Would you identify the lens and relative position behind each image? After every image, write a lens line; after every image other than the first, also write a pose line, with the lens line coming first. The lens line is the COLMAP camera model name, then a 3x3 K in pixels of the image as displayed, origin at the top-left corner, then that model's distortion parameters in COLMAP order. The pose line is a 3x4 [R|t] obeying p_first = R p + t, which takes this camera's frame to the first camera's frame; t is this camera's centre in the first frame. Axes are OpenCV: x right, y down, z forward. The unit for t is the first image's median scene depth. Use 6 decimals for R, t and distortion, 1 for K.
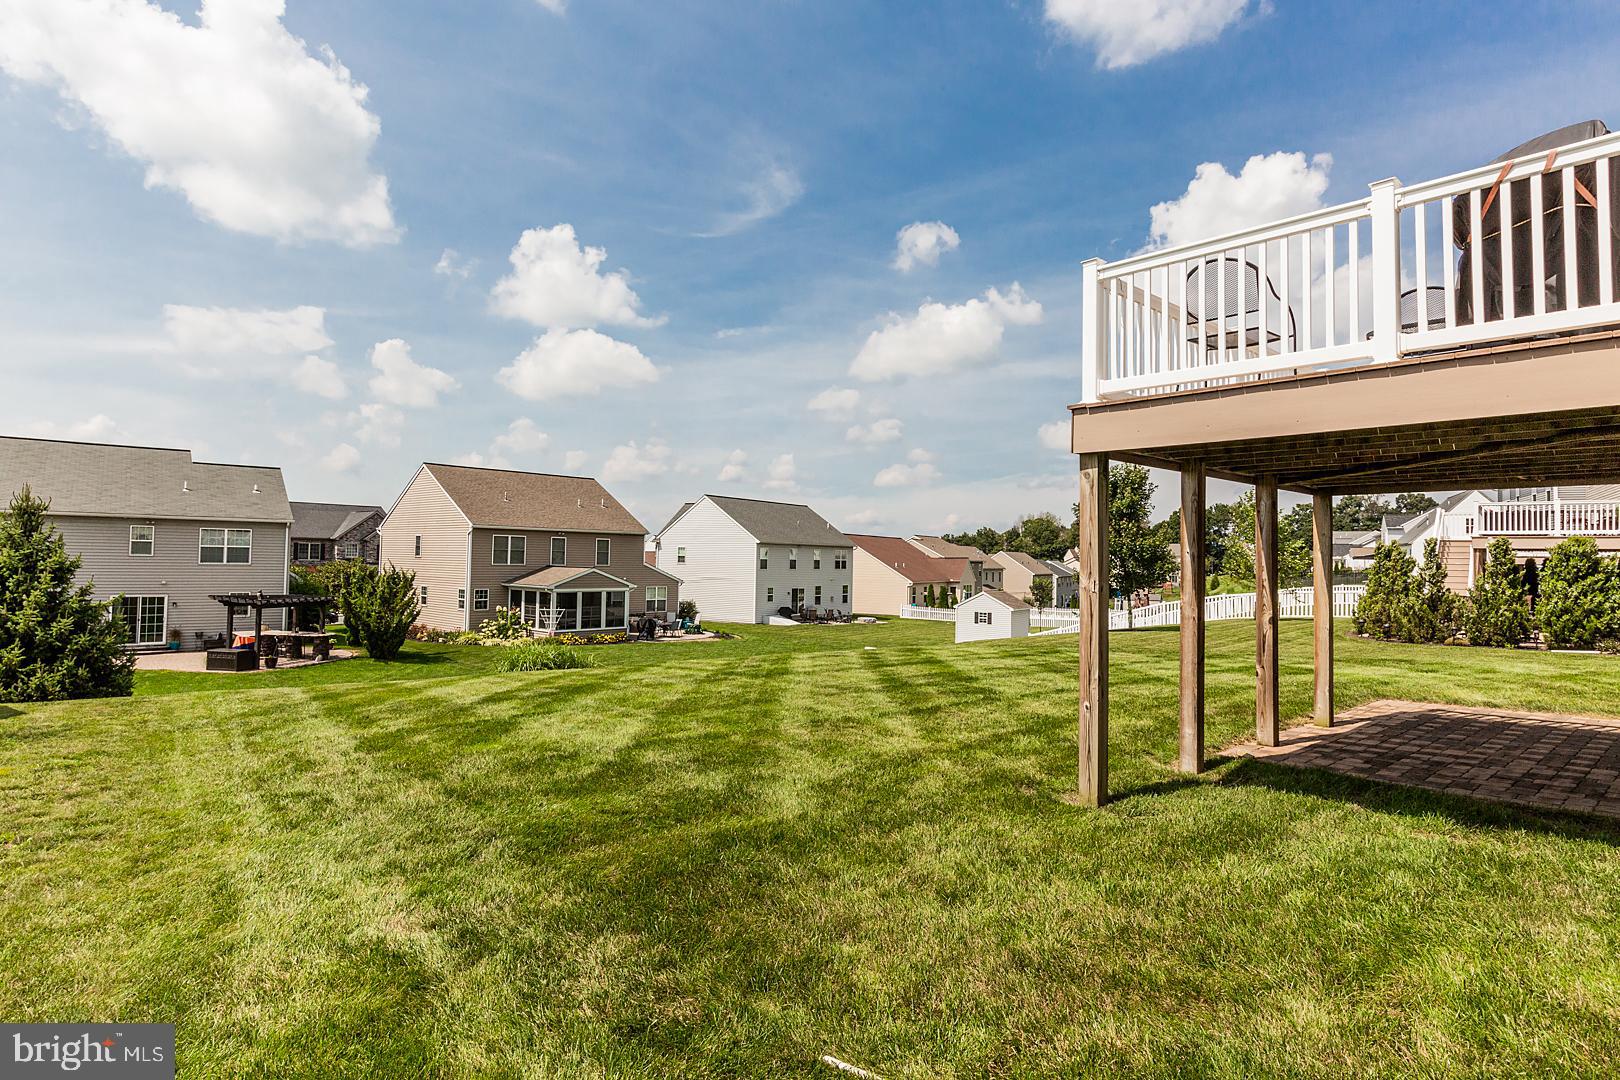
lens RADIAL K [[865.3, 0, 826.8], [0, 865.3, 538.3], [0, 0, 1]] dist [0.007305, -0.000176]
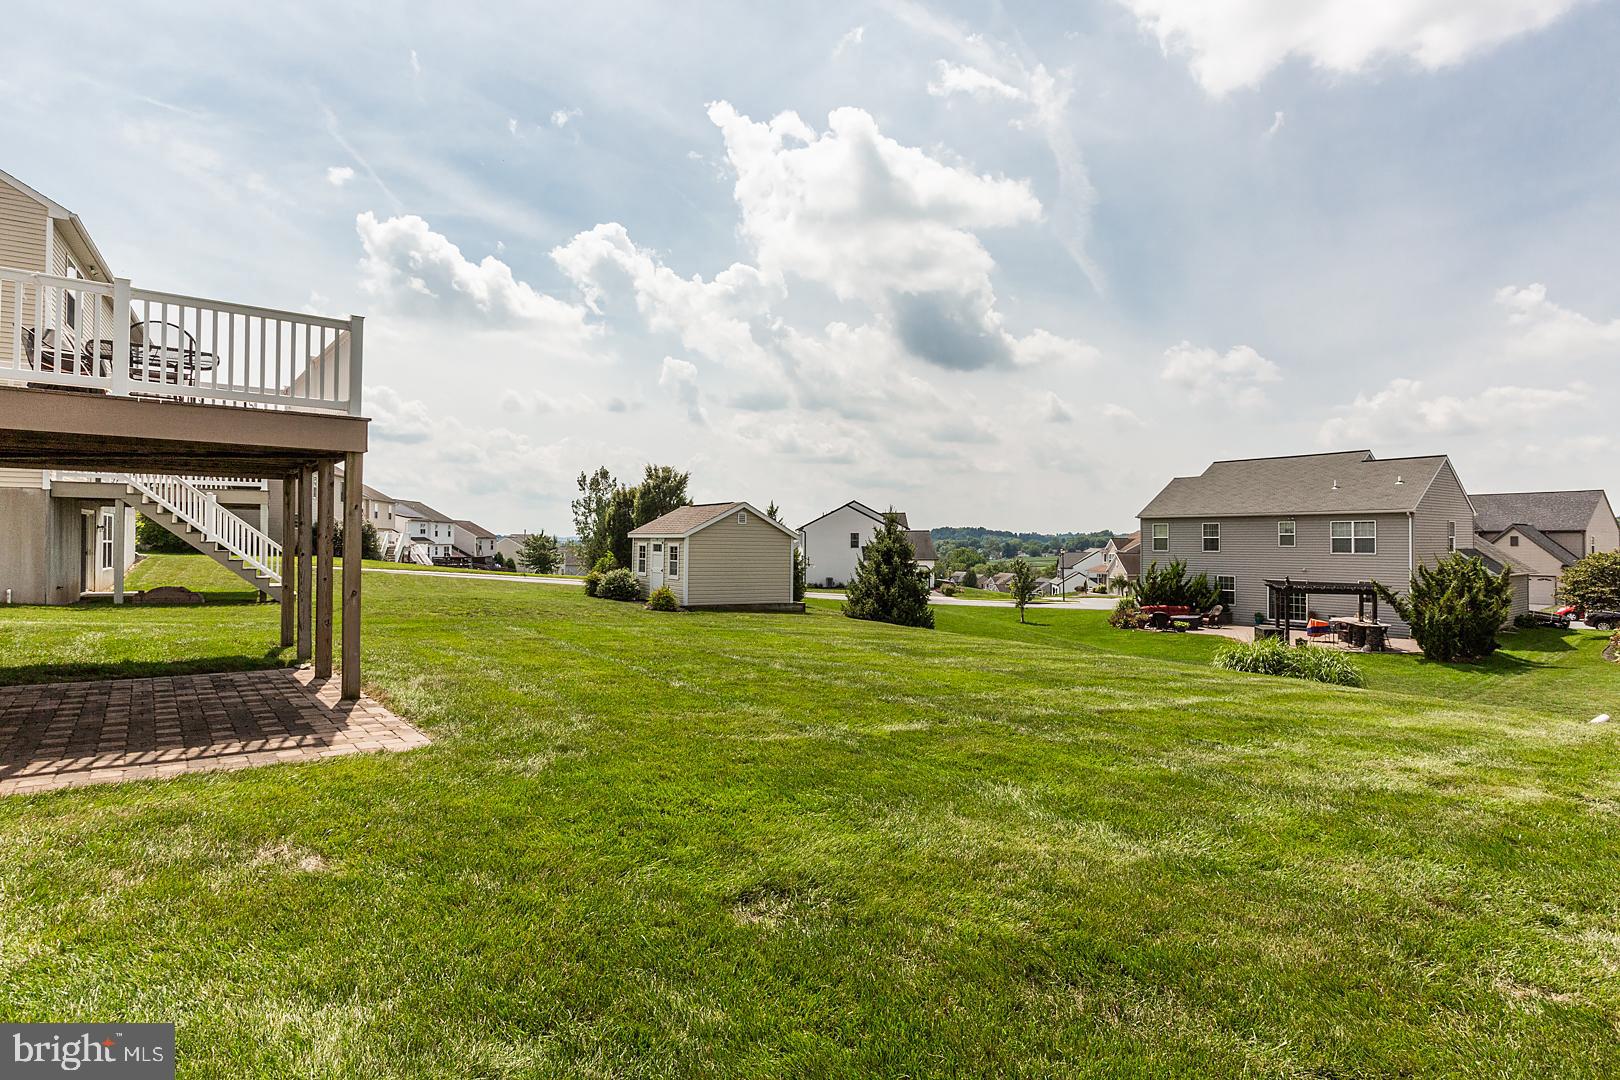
lens RADIAL K [[815.8, 0, 812.6], [0, 815.8, 551.0], [0, 0, 1]] dist [0.006827, 0.000427]
pose [[-0.058173, -0.003574, -0.998300, 0.307677], [0.020663, 0.999775, -0.004783, 0.014779], [0.998093, -0.020906, -0.058086, 0.343562]]
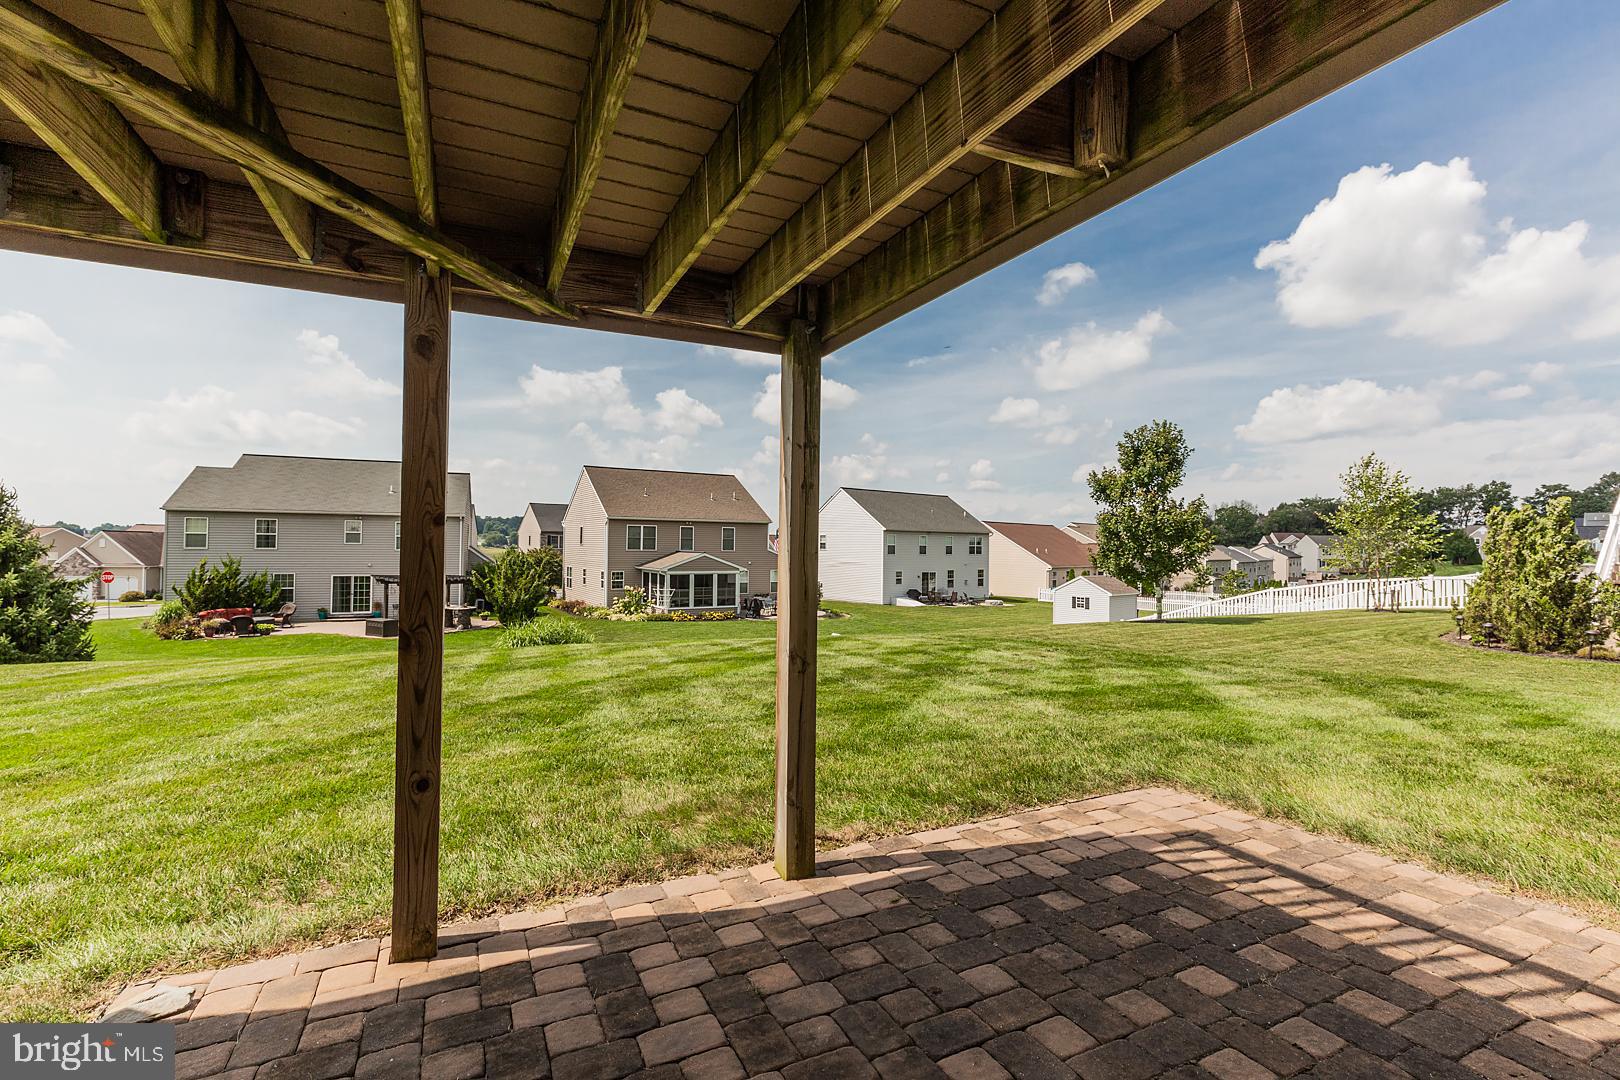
lens RADIAL K [[726.5, 0, 817.8], [0, 726.5, 529.0], [0, 0, 1]] dist [-0.003111, 0.001217]
pose [[0.958568, -0.012902, -0.284573, 0.145649], [0.012368, 0.999917, -0.003676, 0.008622], [0.284597, 0.000004, 0.958647, 0.138616]]
